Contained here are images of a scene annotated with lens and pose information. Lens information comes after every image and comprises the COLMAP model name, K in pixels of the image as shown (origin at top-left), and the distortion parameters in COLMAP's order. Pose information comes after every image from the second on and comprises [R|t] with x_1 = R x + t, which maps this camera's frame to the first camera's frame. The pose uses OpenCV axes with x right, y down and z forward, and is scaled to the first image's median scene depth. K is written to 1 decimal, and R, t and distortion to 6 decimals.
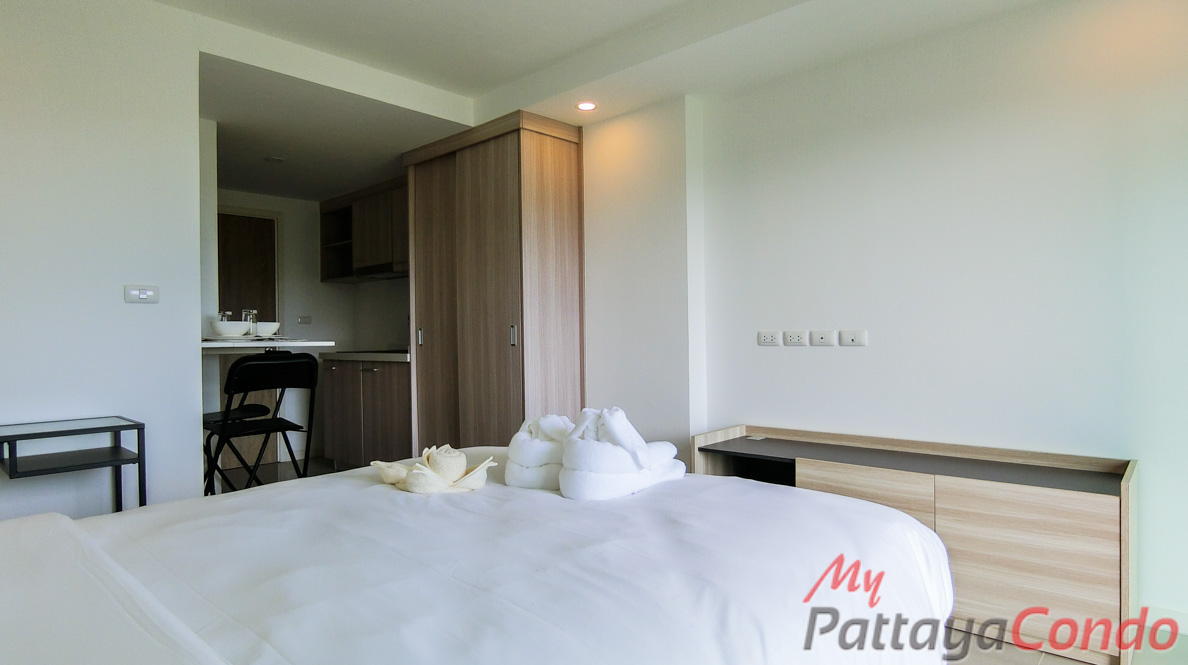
lens RADIAL K [[662.0, 0, 545.0], [0, 662.0, 334.7], [0, 0, 1]] dist [-0.004657, -0.001604]
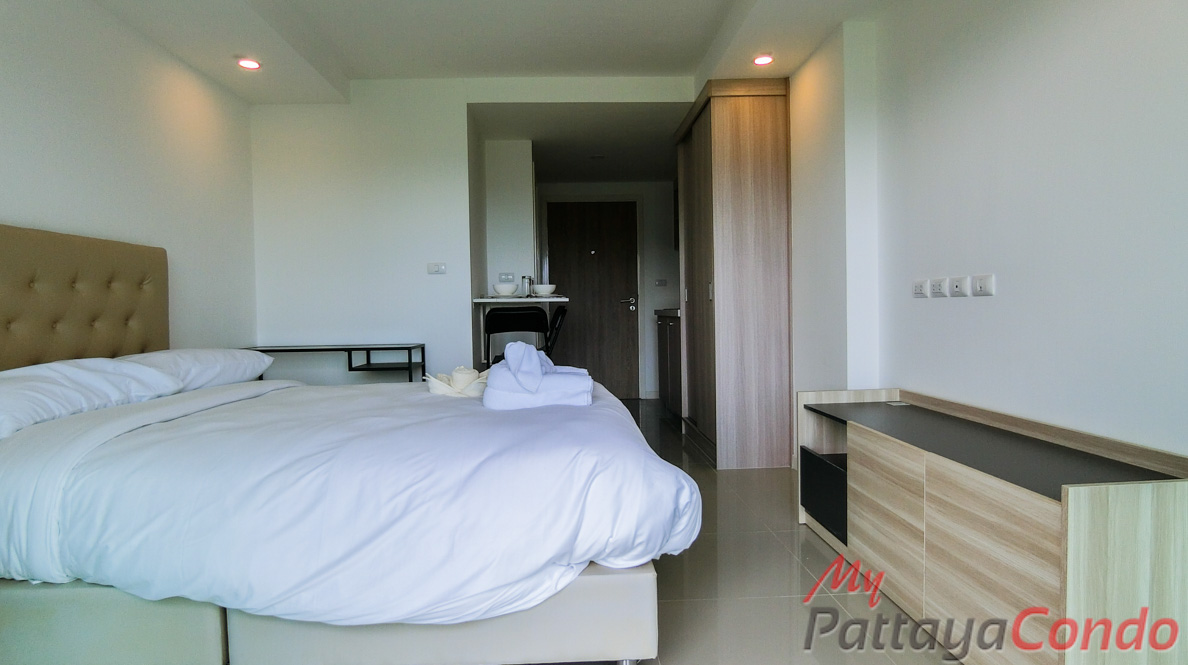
lens RADIAL K [[651.4, 0, 591.0], [0, 651.4, 332.1], [0, 0, 1]] dist [-0.029926, -0.000547]
pose [[0.713795, 0.025782, -0.699880, 0.594714], [0.008664, 0.998921, 0.045634, 0.018577], [0.700302, -0.038637, 0.712801, 0.111684]]
